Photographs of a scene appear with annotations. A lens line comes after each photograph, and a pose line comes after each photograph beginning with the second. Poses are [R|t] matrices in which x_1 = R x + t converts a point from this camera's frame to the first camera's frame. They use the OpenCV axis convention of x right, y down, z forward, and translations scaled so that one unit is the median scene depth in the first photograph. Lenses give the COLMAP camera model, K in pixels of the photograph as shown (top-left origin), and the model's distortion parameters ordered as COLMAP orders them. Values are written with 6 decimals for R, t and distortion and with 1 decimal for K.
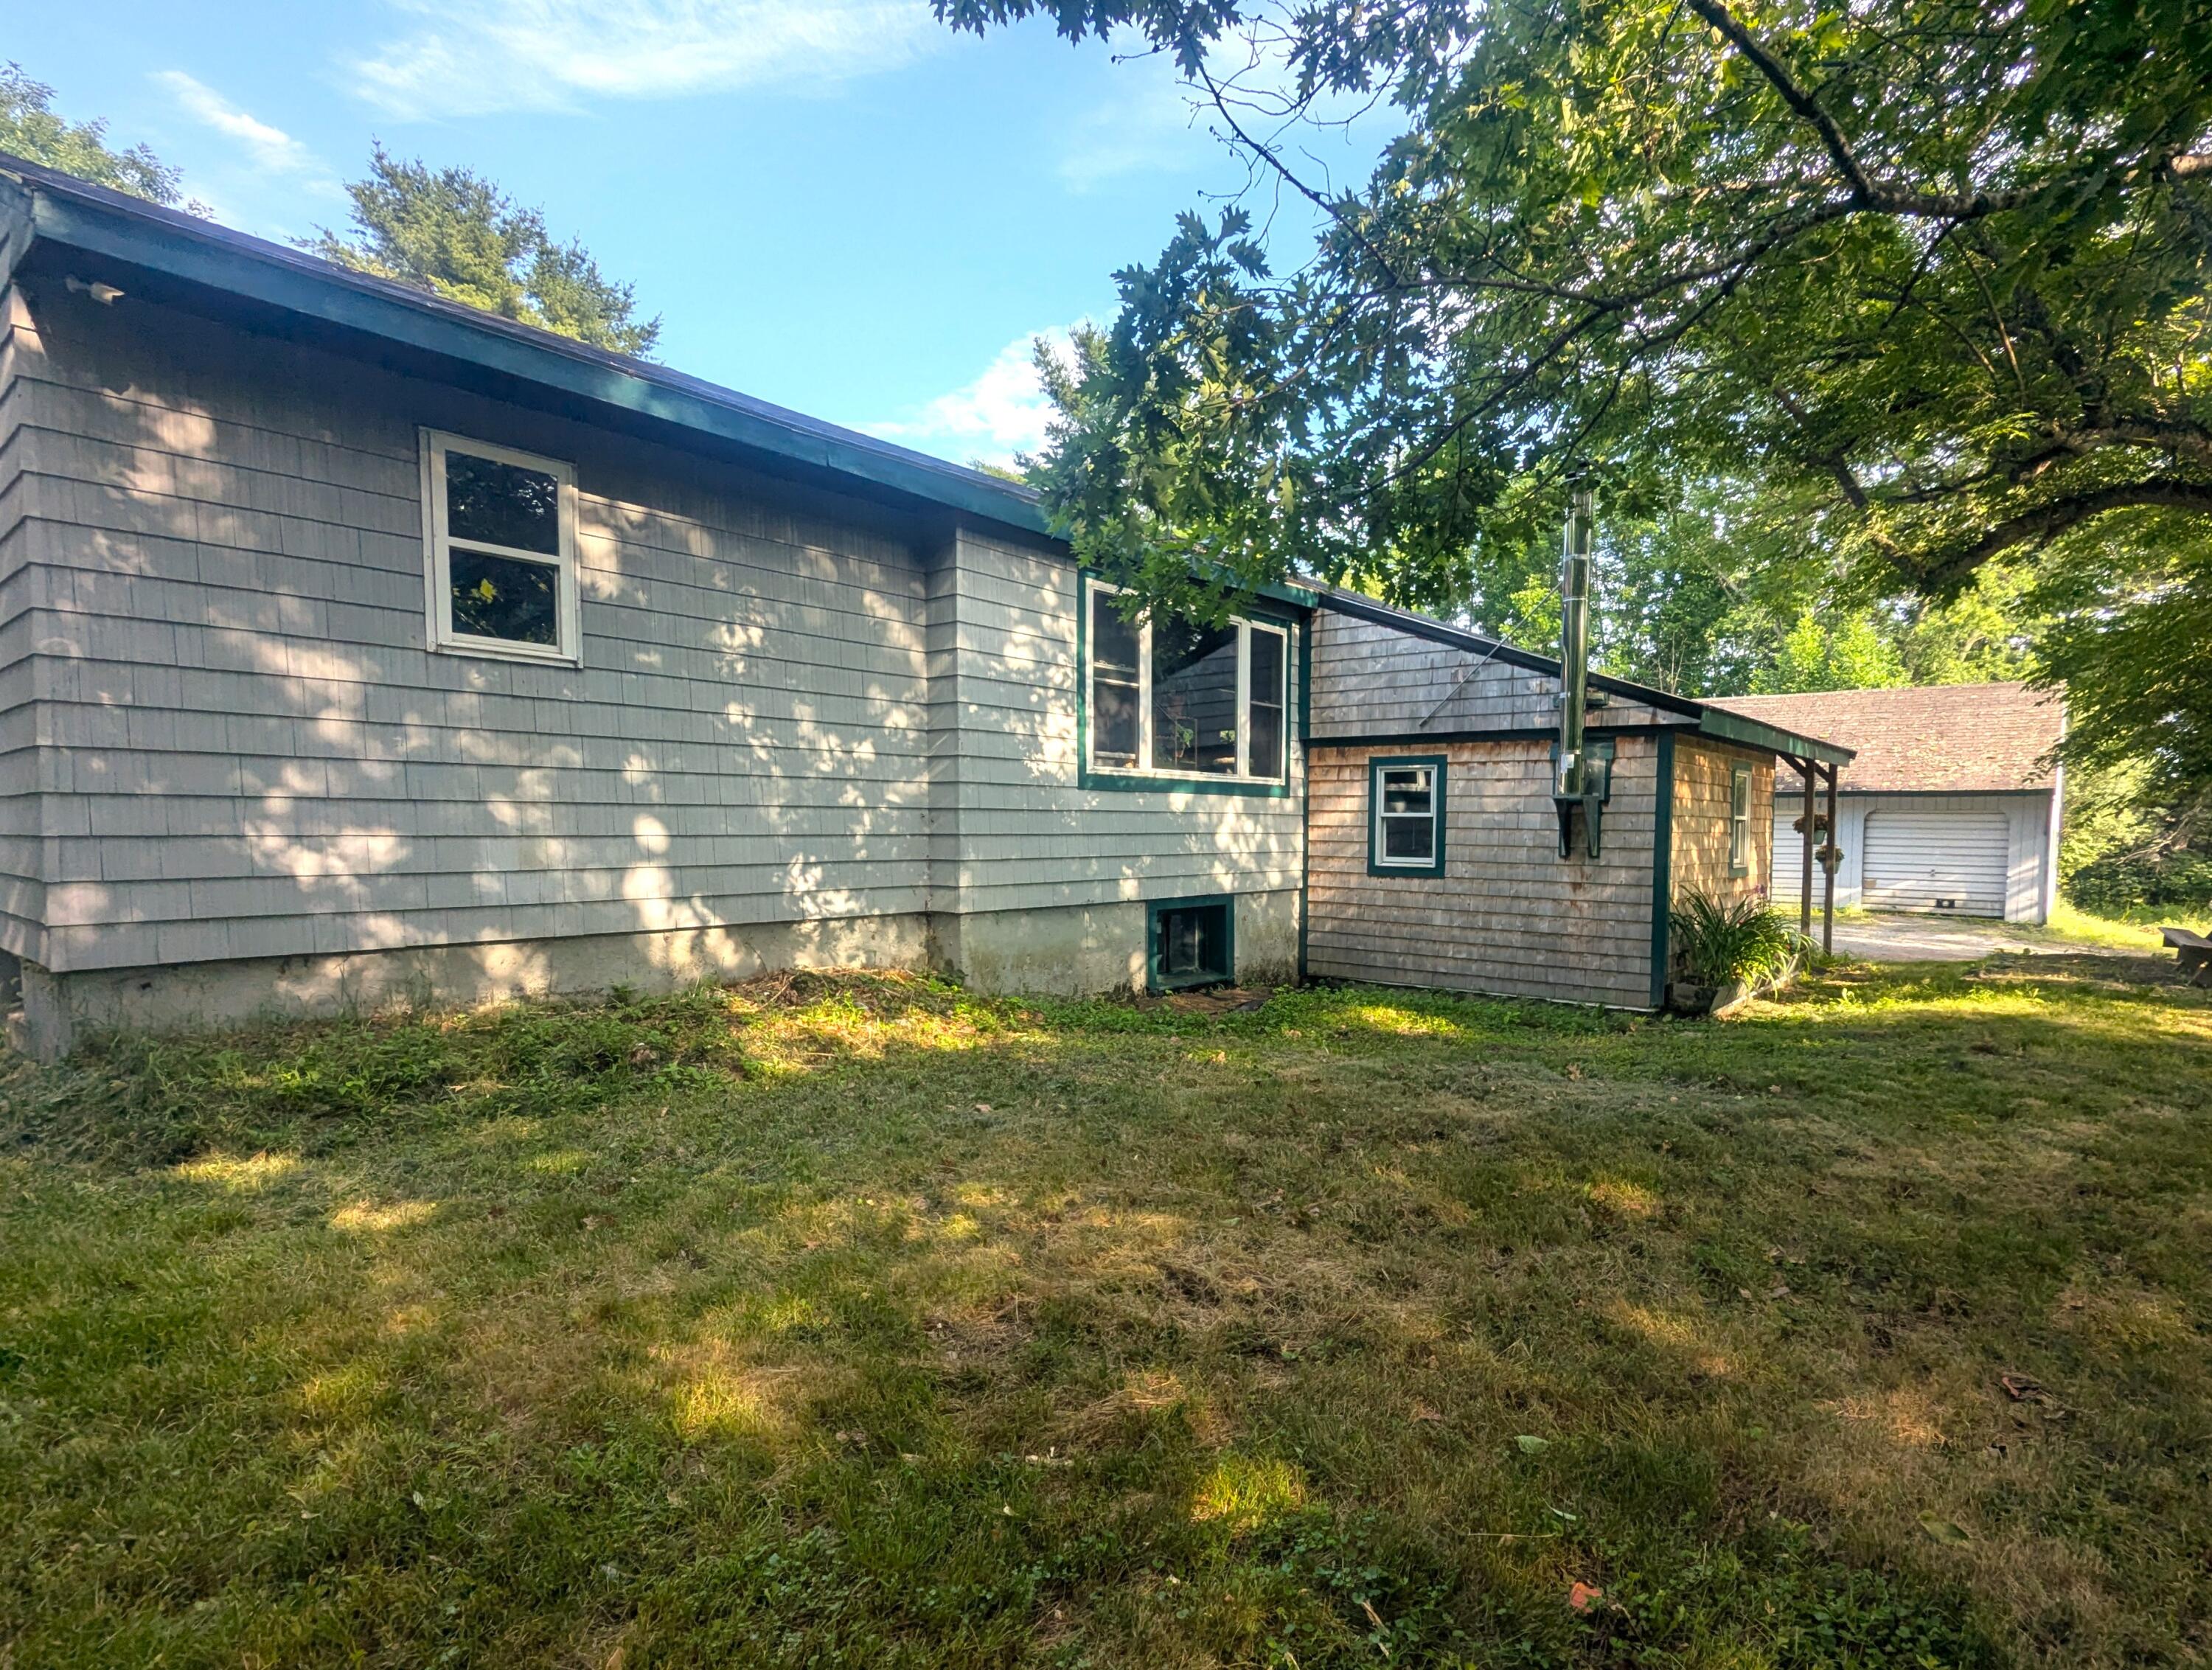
lens RADIAL K [[1150.1, 0, 1108.5], [0, 1150.1, 854.5], [0, 0, 1]] dist [0.004553, -0.000834]
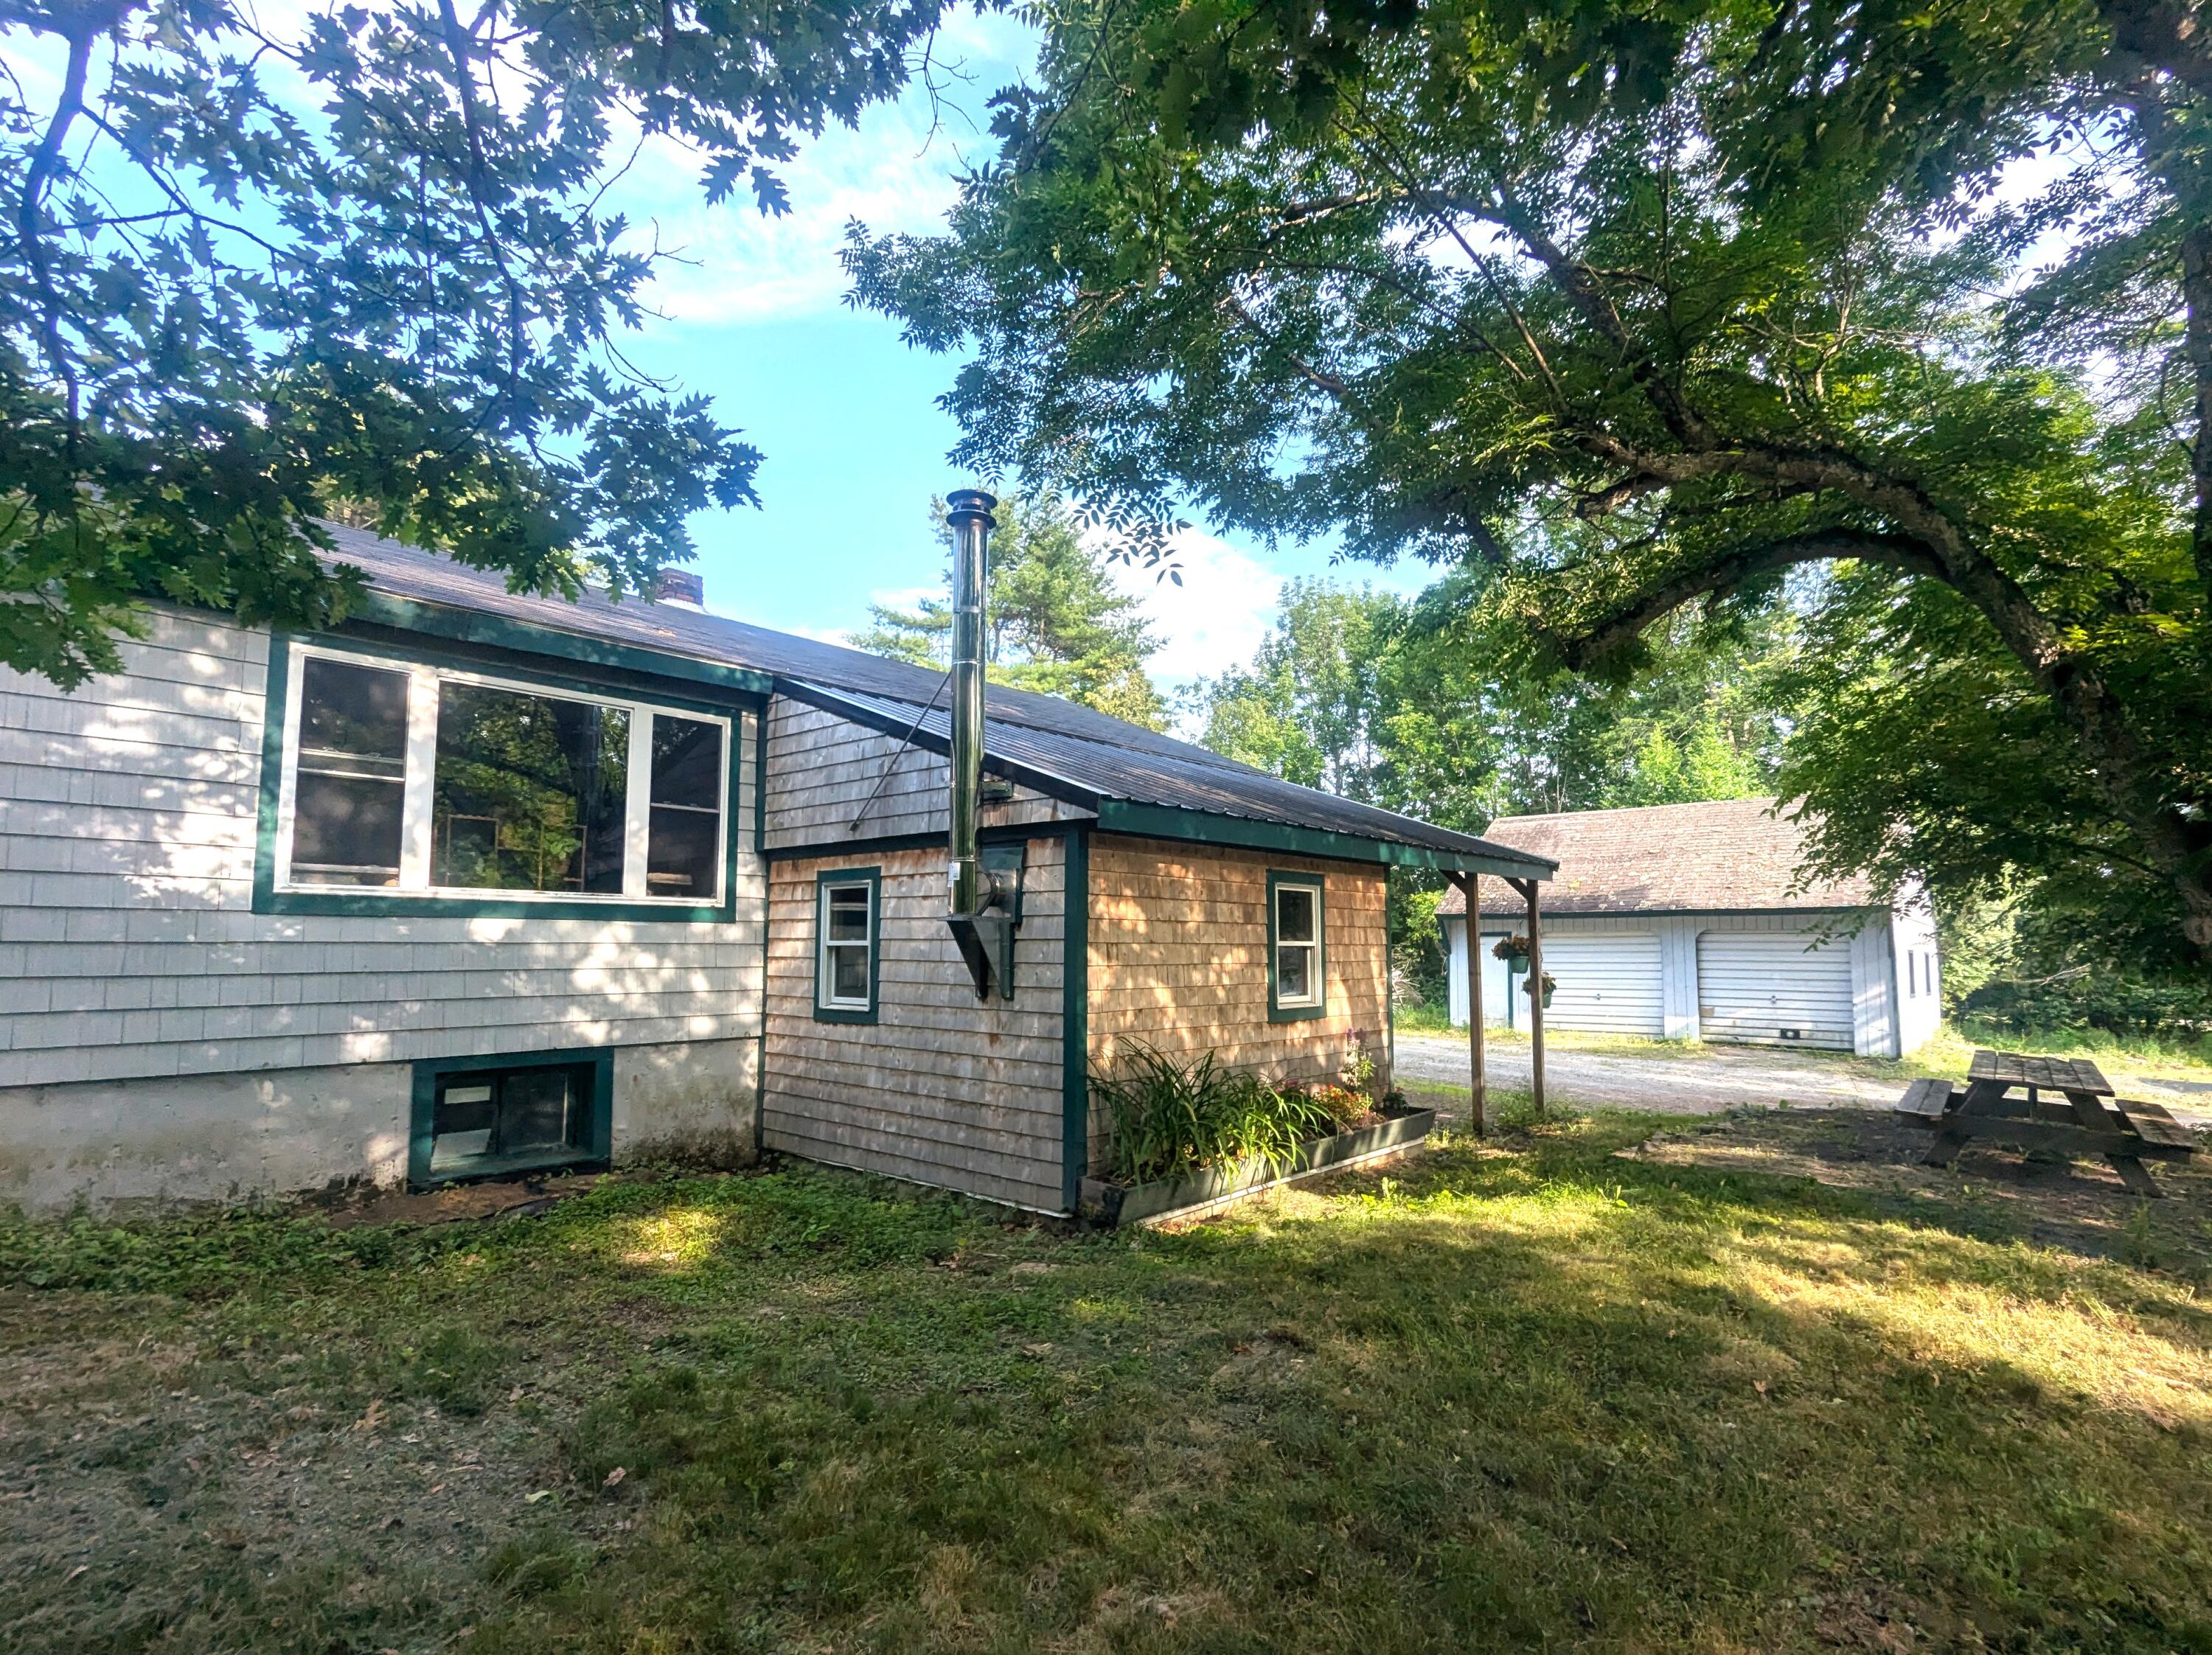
lens RADIAL K [[1054.4, 0, 1100.5], [0, 1054.4, 824.1], [0, 0, 1]] dist [-0.000048, 0.003329]
pose [[0.998879, -0.013151, -0.045463, 0.474677], [0.006500, 0.989634, -0.143463, -0.010758], [0.046879, 0.143007, 0.988611, 0.286037]]
